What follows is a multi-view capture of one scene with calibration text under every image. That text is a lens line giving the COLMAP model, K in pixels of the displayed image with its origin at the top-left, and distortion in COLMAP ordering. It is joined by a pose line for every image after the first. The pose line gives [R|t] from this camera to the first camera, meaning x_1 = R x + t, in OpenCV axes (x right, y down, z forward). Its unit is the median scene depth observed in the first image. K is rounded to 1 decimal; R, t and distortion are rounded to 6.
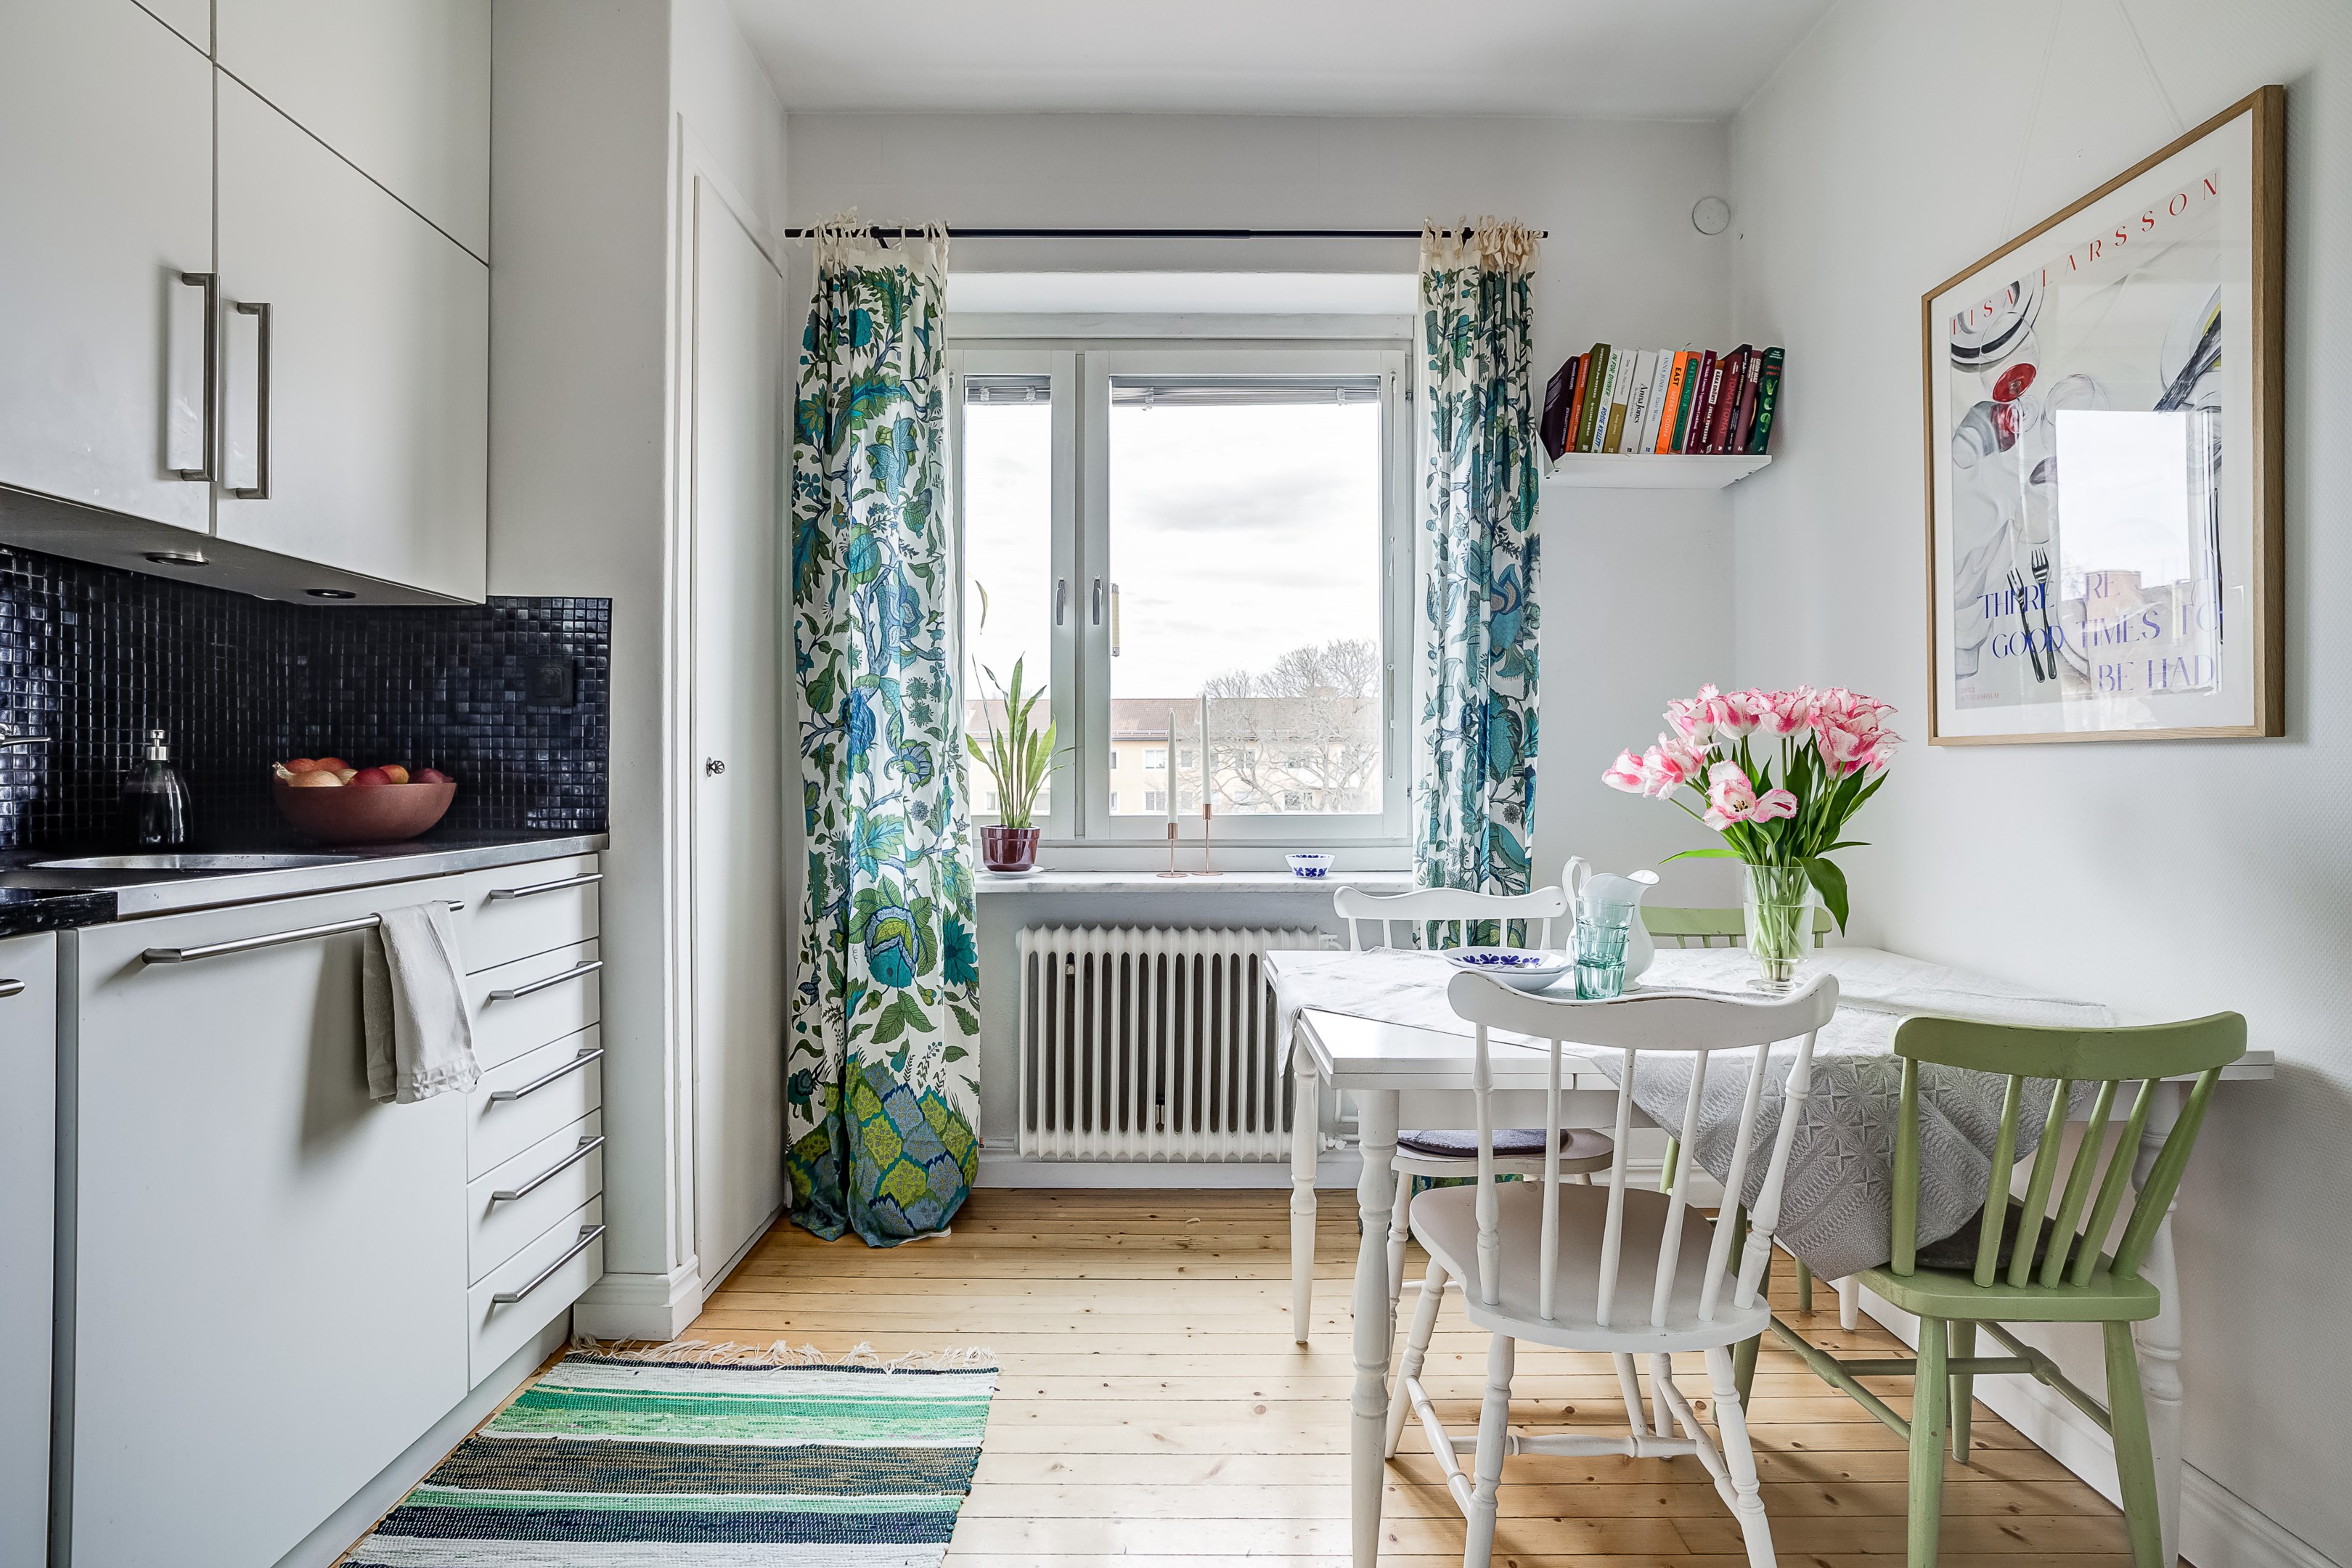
lens RADIAL K [[1169.5, 0, 1176.0], [0, 1169.5, 784.0], [0, 0, 1]] dist [-0.001779, 0.000063]
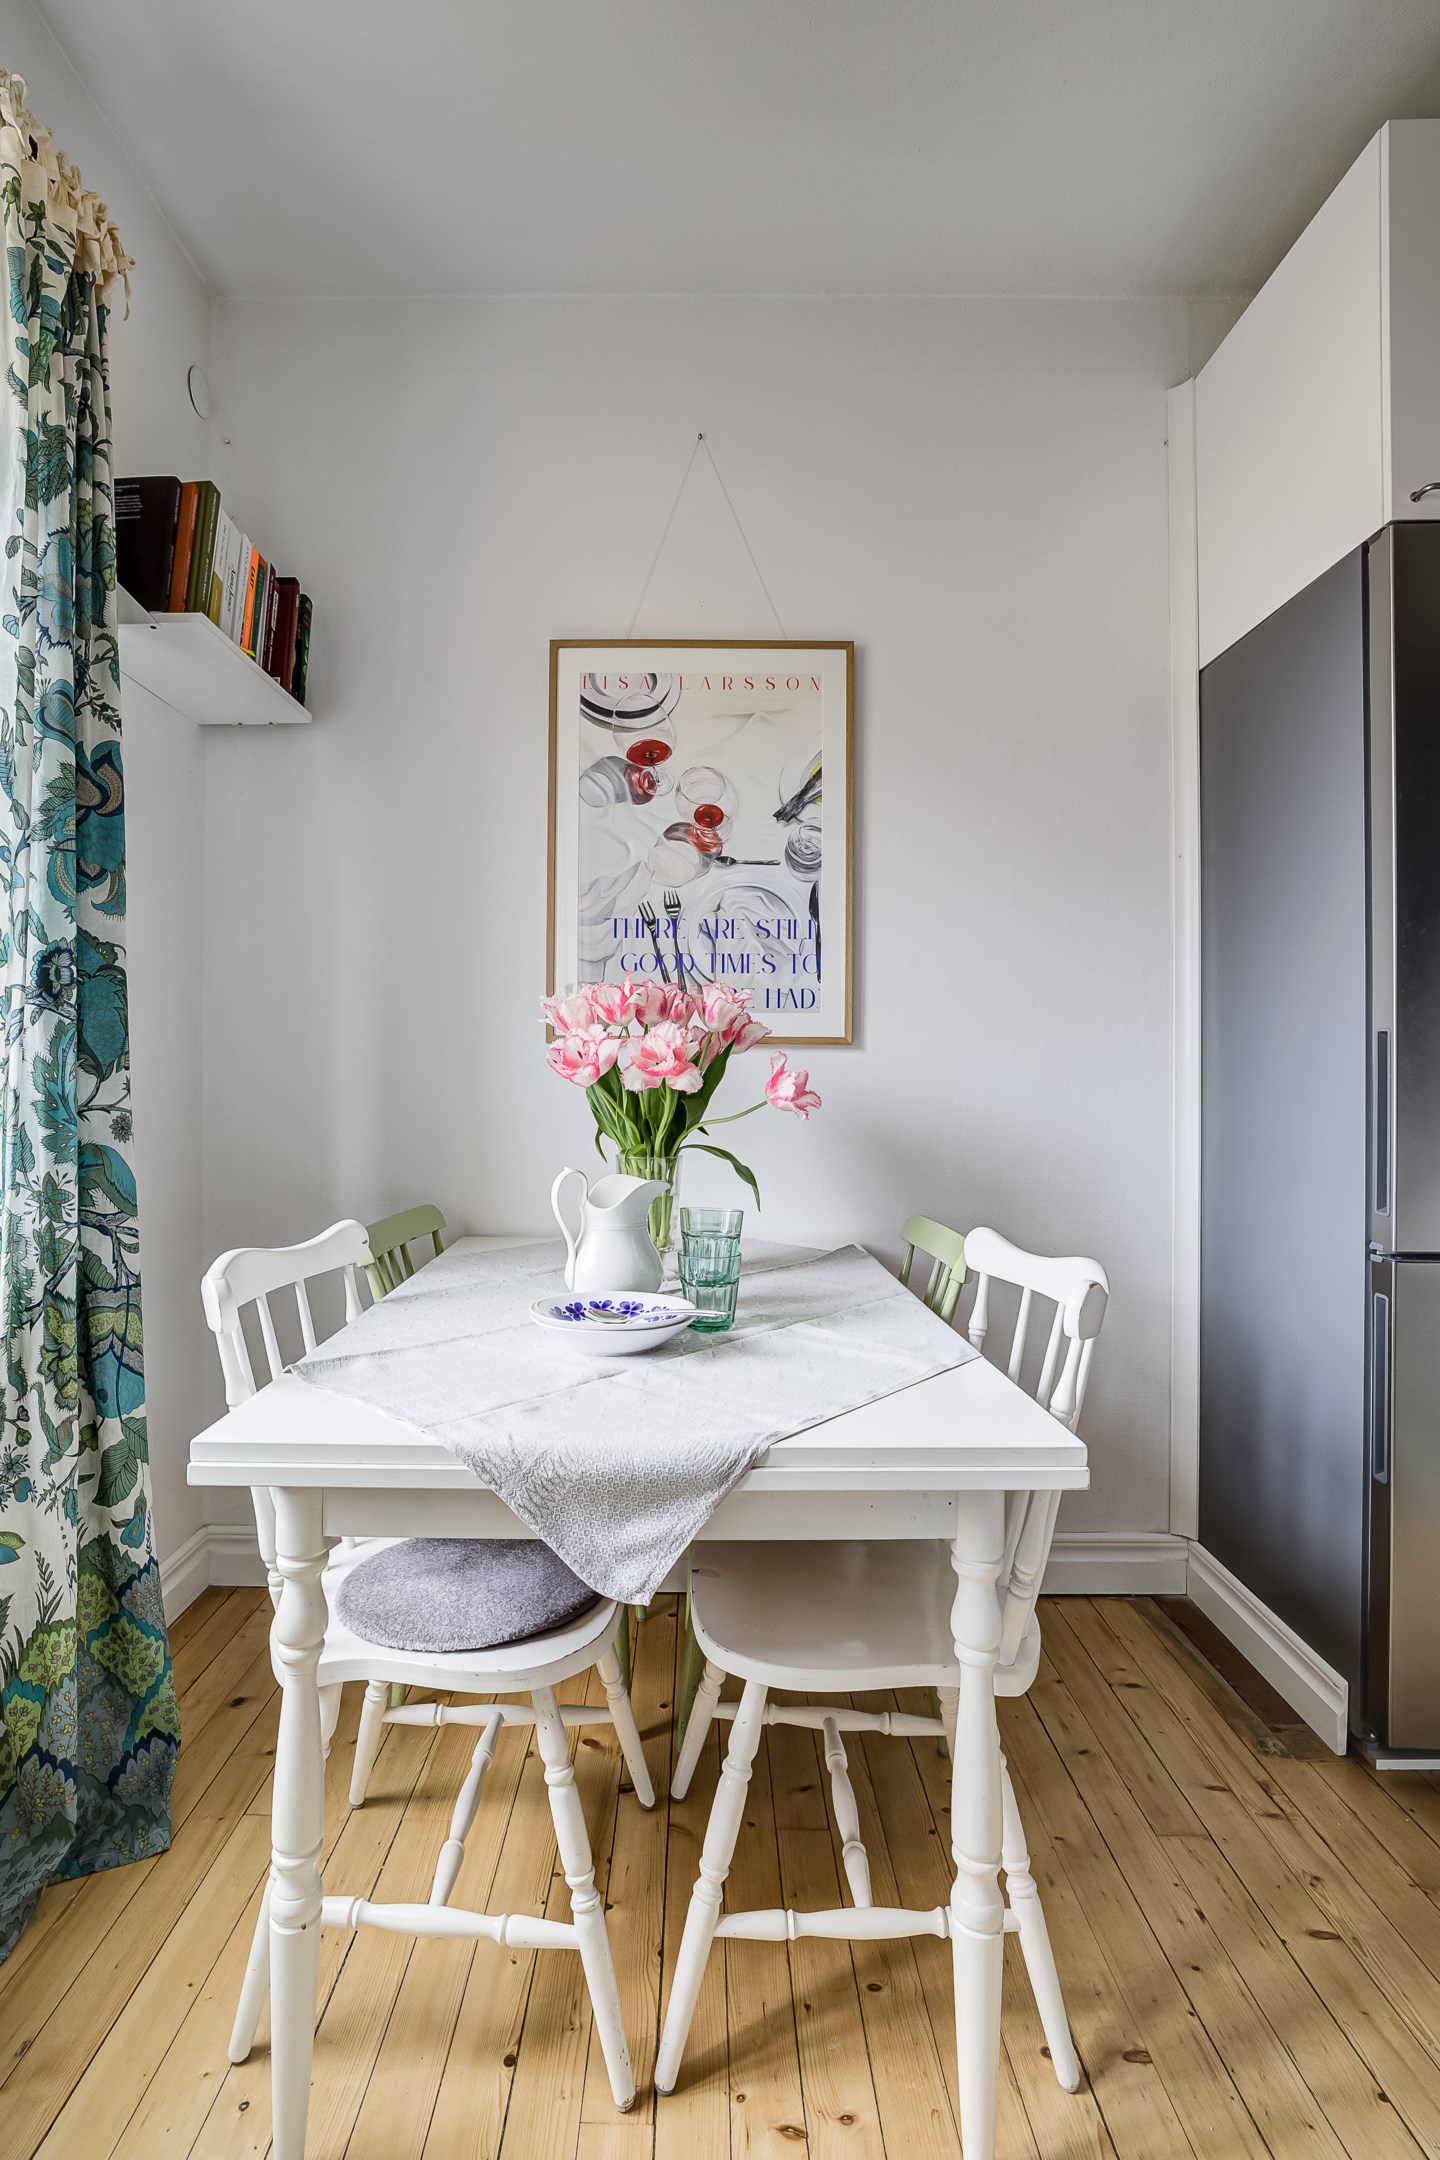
lens RADIAL K [[1074.0, 0, 720.0], [0, 1074.0, 1080.0], [0, 0, 1]] dist [-0.001779, 0.000063]
pose [[-0.015052, -0.001334, 0.999886, -0.307267], [0.014093, 0.999899, 0.001547, 0.003111], [-0.999787, 0.014115, -0.015032, 0.678600]]
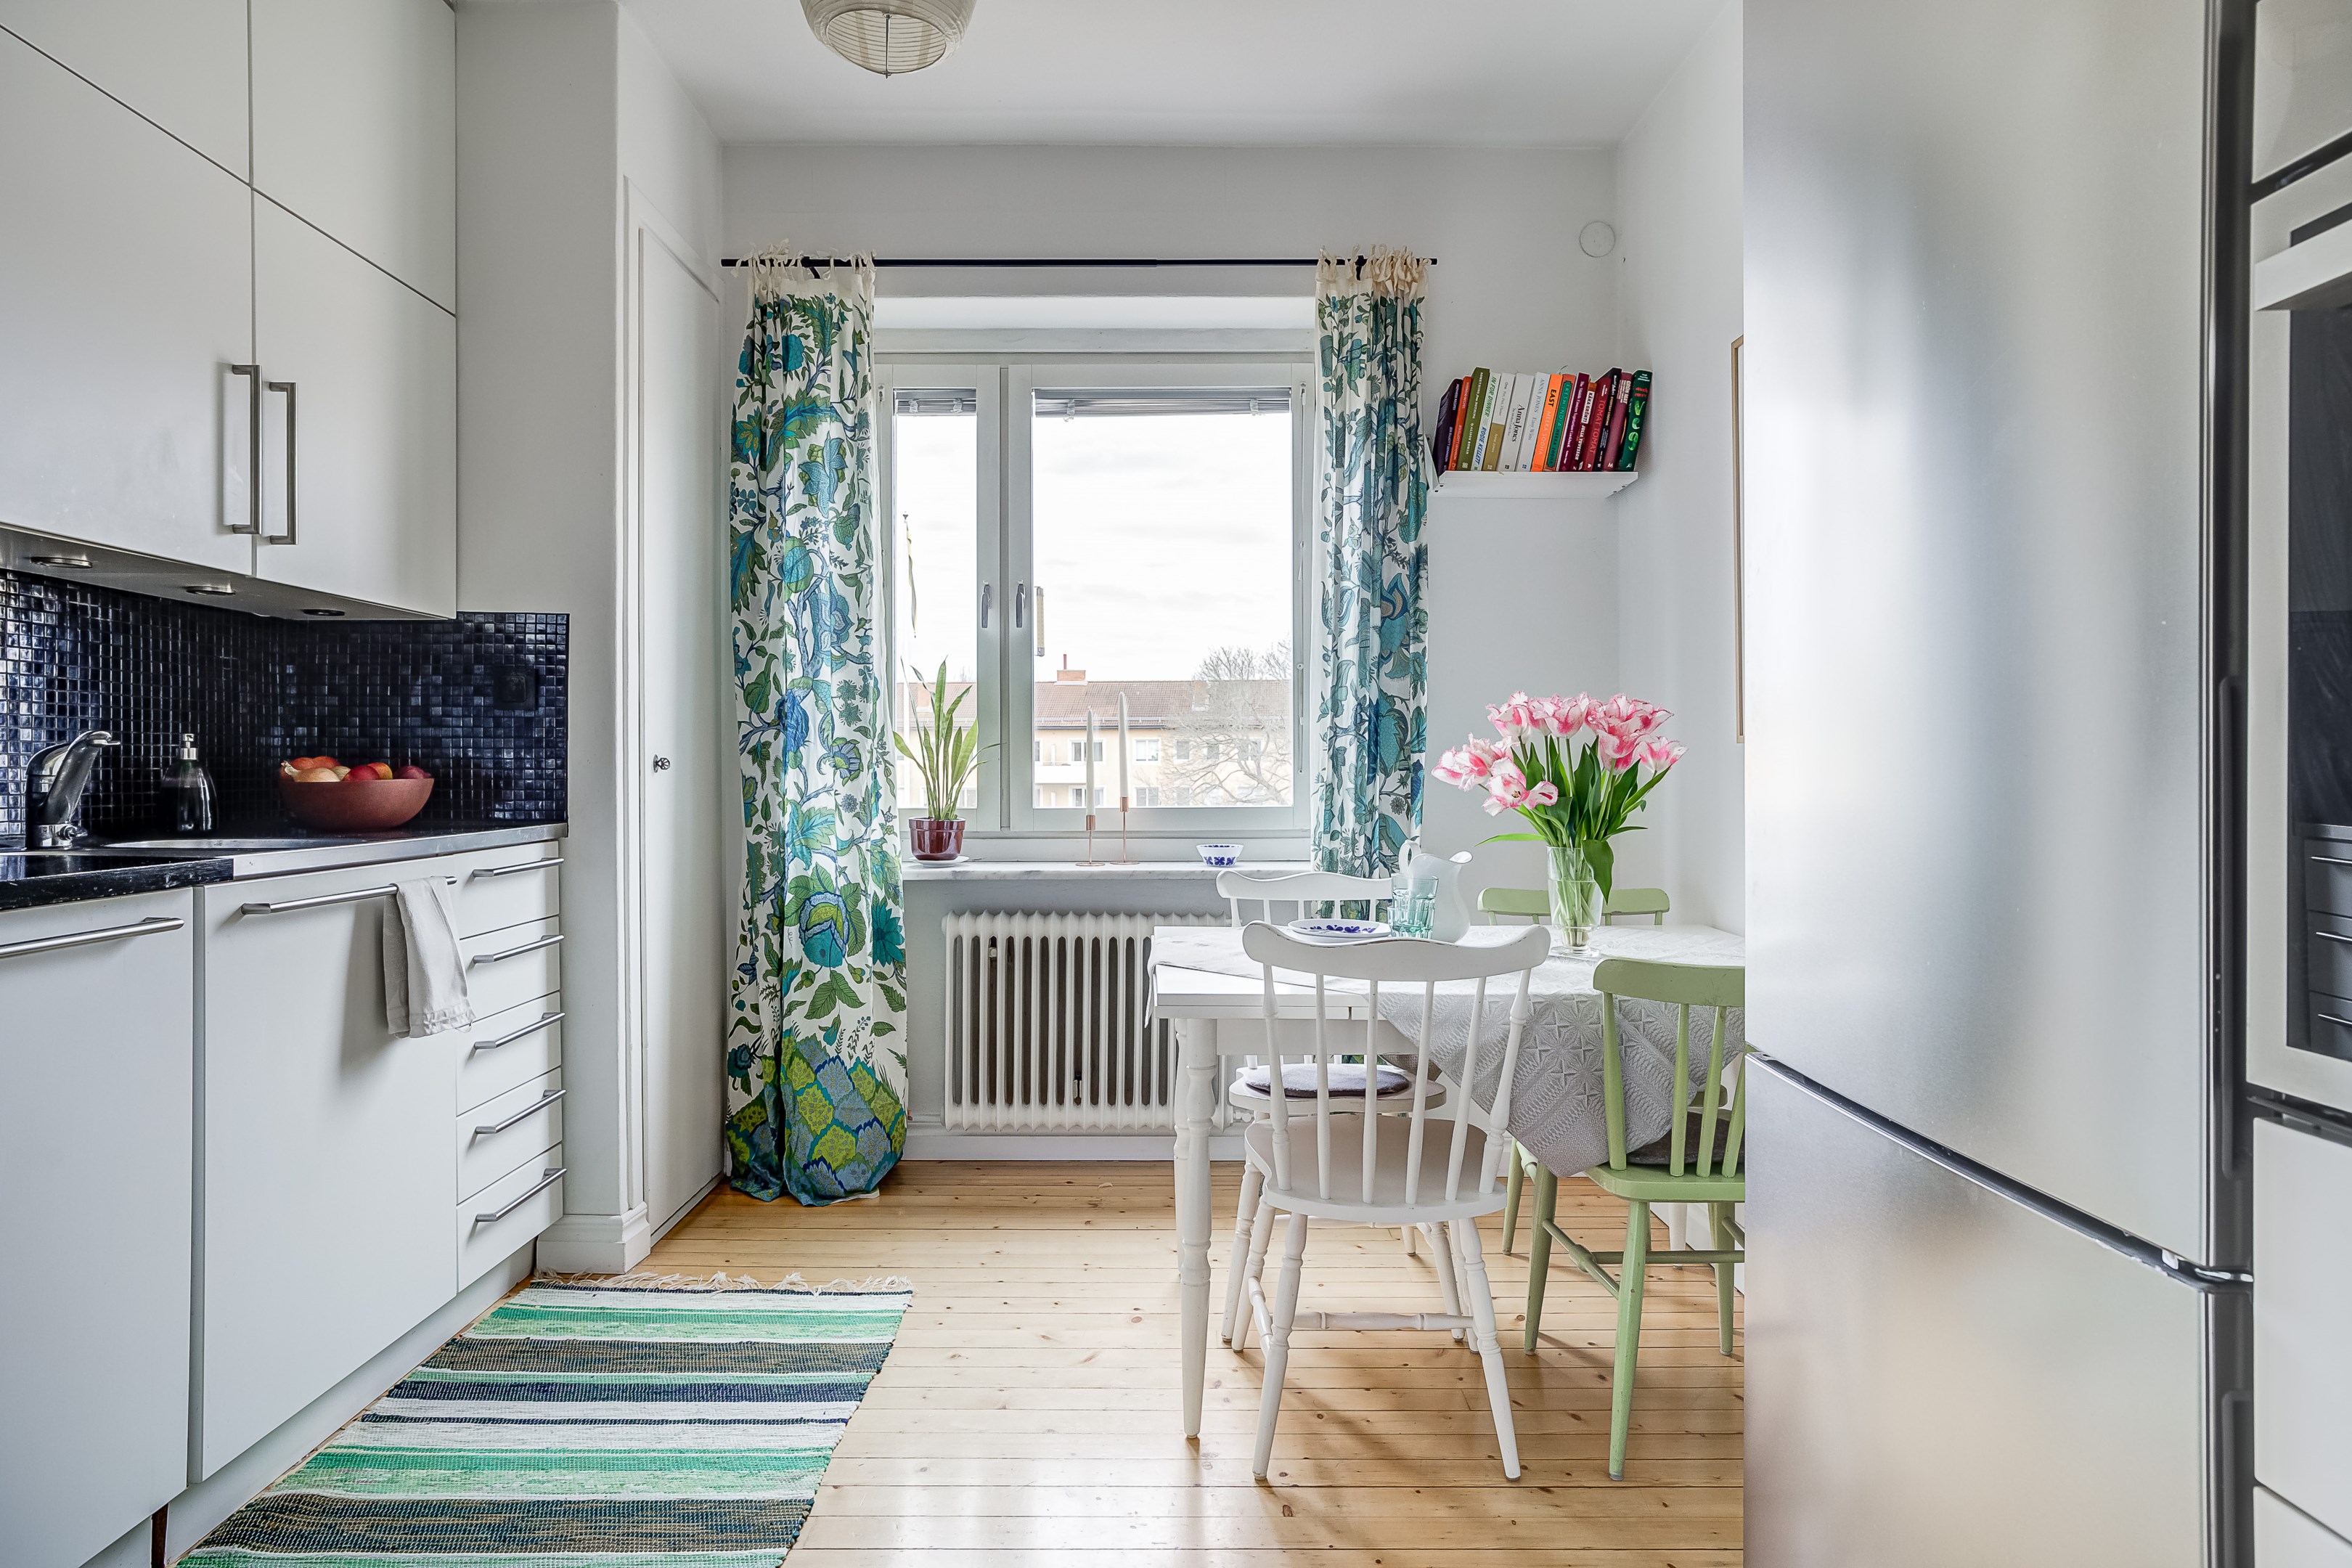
lens RADIAL K [[1311.8, 0, 1154.7], [0, 1311.8, 785.4], [0, 0, 1]] dist [0.025979, -0.011914]
pose [[0.999981, -0.001587, -0.005875, 0.069601], [0.001619, 0.999984, 0.005462, 0.000042], [0.005866, -0.005471, 0.999968, -0.211422]]
